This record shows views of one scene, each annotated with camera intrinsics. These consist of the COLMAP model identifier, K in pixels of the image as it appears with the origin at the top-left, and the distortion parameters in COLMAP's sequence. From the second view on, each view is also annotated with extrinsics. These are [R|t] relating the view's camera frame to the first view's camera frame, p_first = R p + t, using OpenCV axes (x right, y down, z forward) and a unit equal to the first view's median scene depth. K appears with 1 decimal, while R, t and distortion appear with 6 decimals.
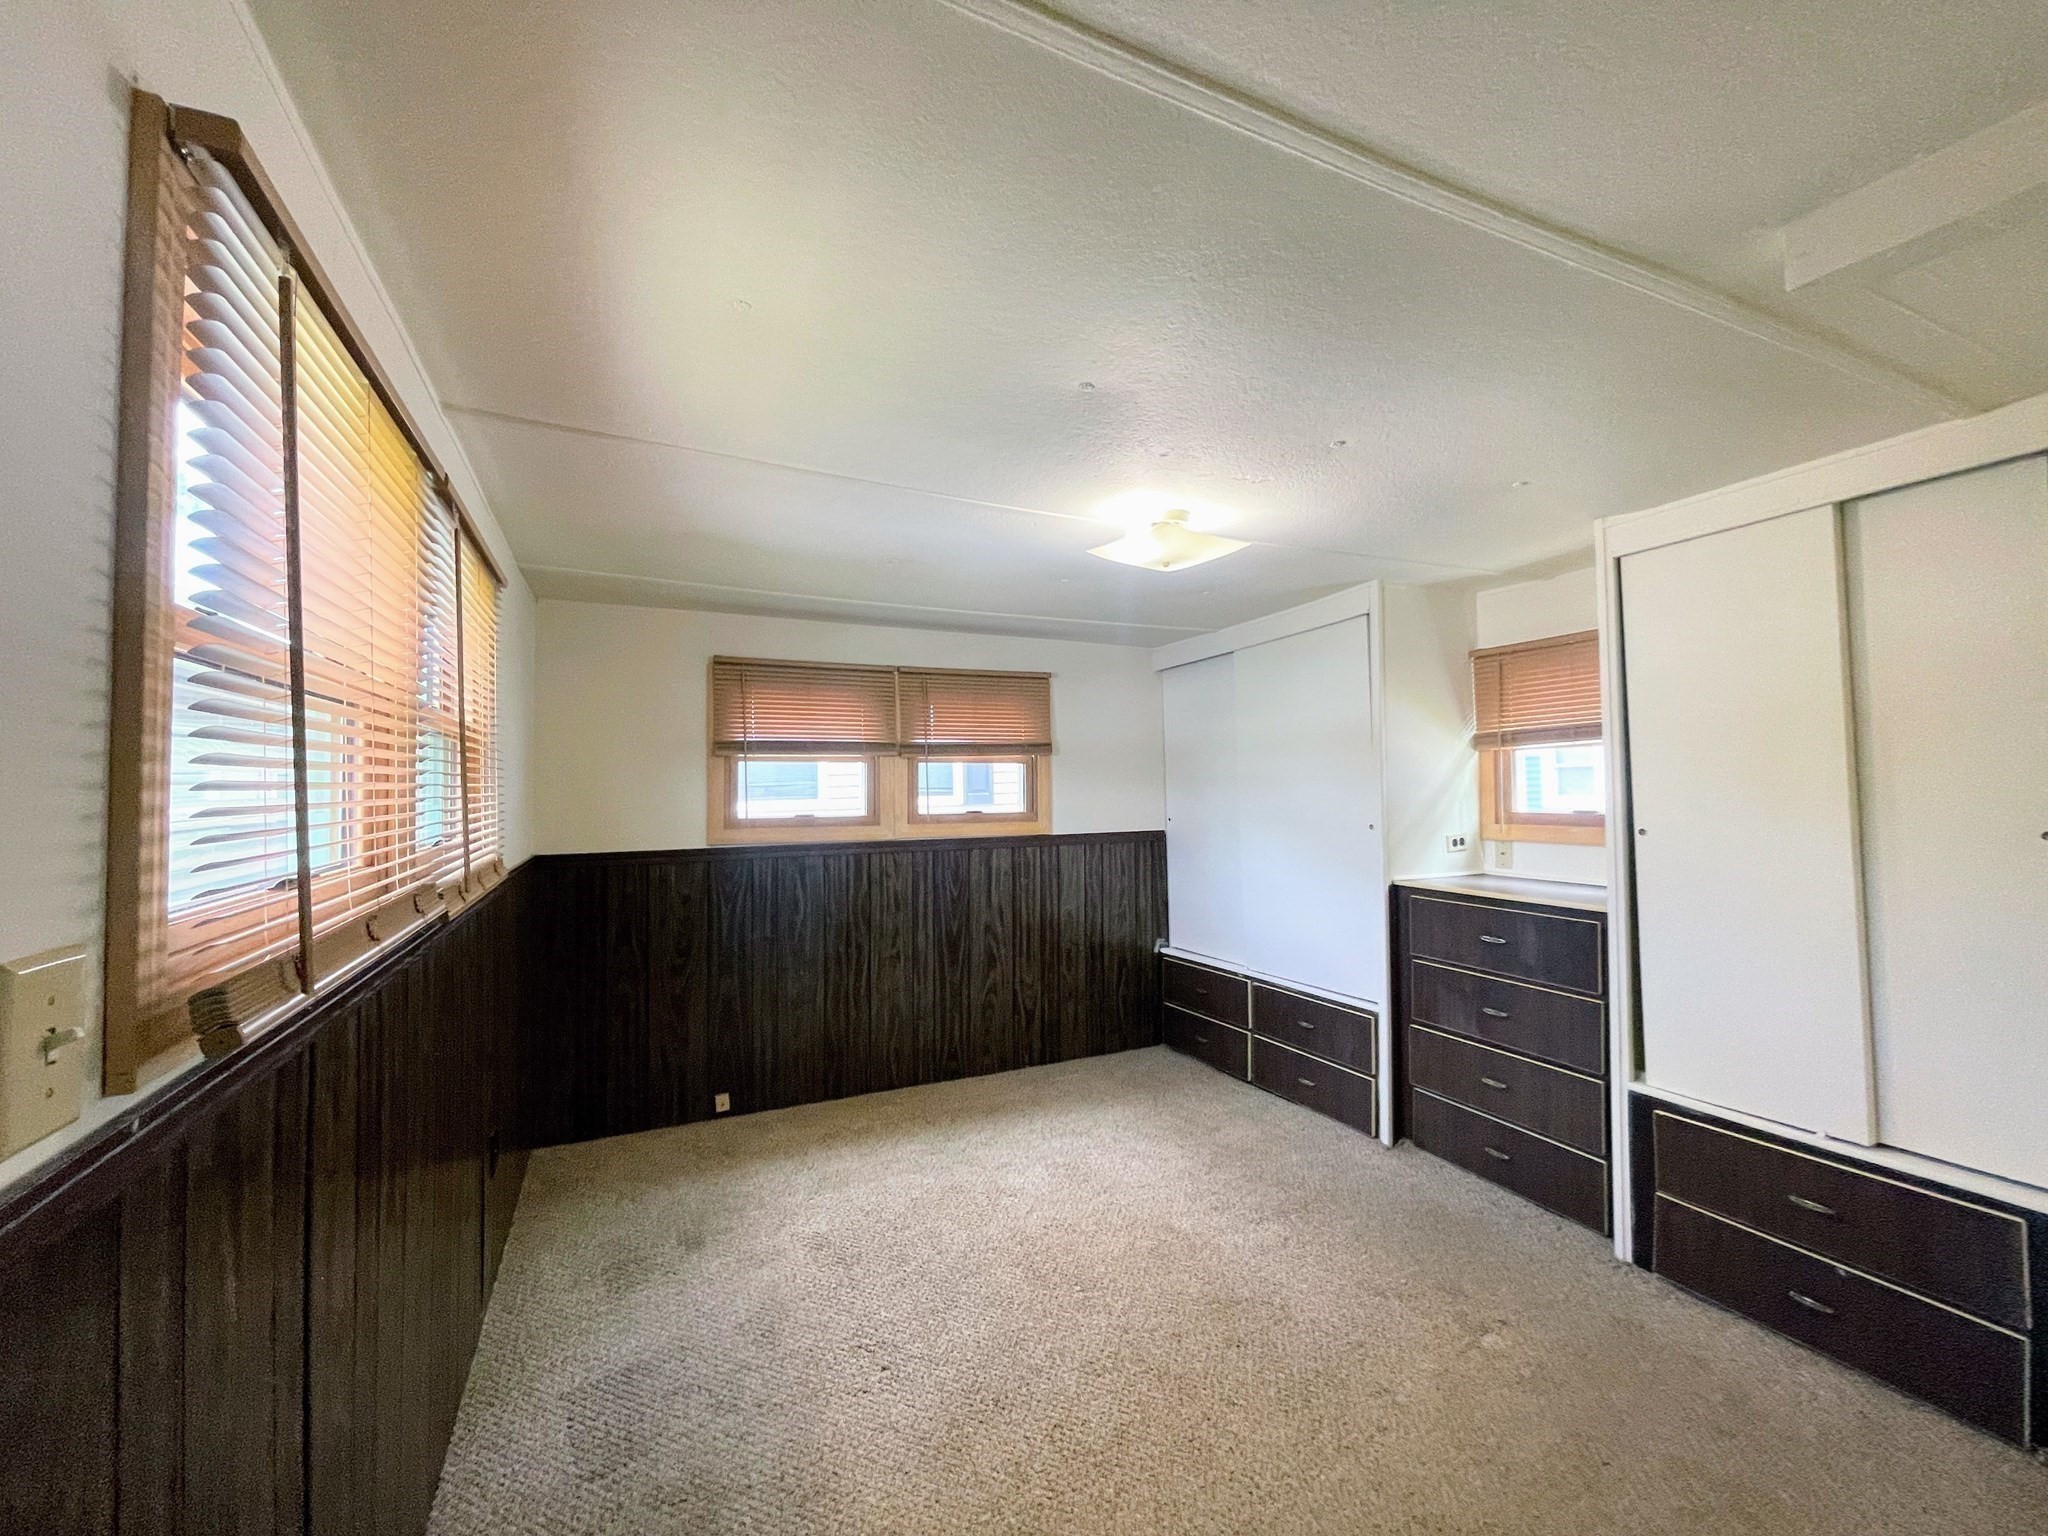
lens RADIAL K [[833.6, 0, 1022.0], [0, 833.6, 768.2], [0, 0, 1]] dist [0.003032, 0.000246]
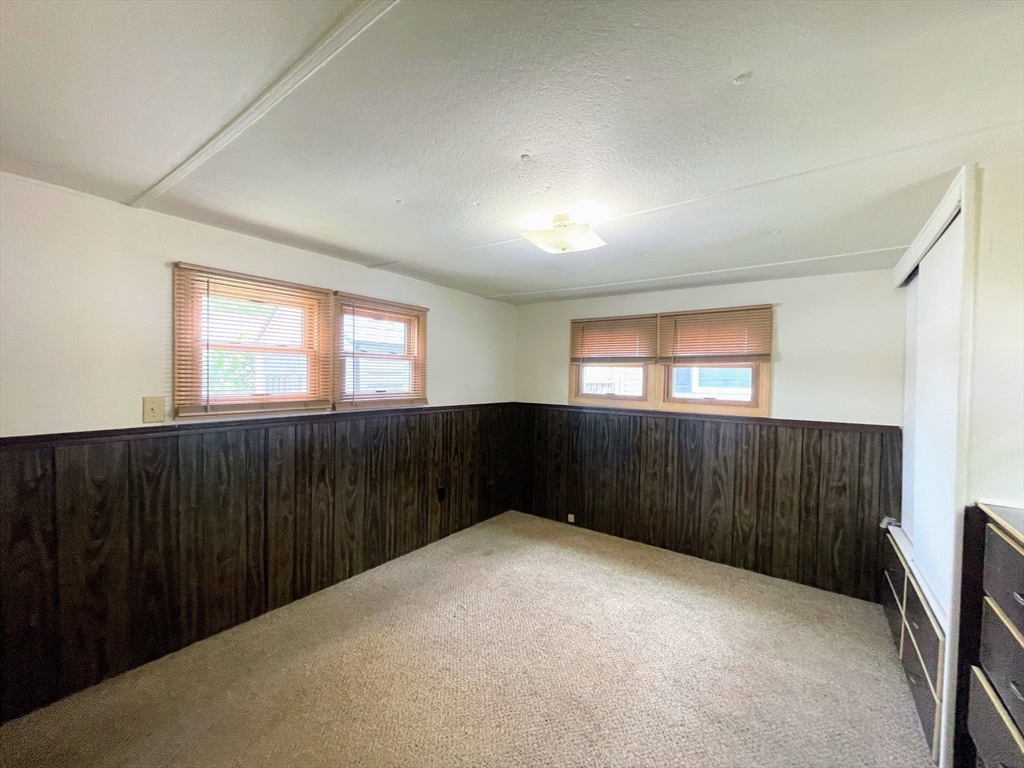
lens RADIAL K [[416.8, 0, 508.6], [0, 416.8, 384.8], [0, 0, 1]] dist [0.003032, 0.000246]
pose [[0.480788, 0.038919, -0.875973, 0.480715], [-0.005449, 0.999128, 0.041400, -0.004975], [0.876820, -0.015131, 0.480581, 0.282833]]
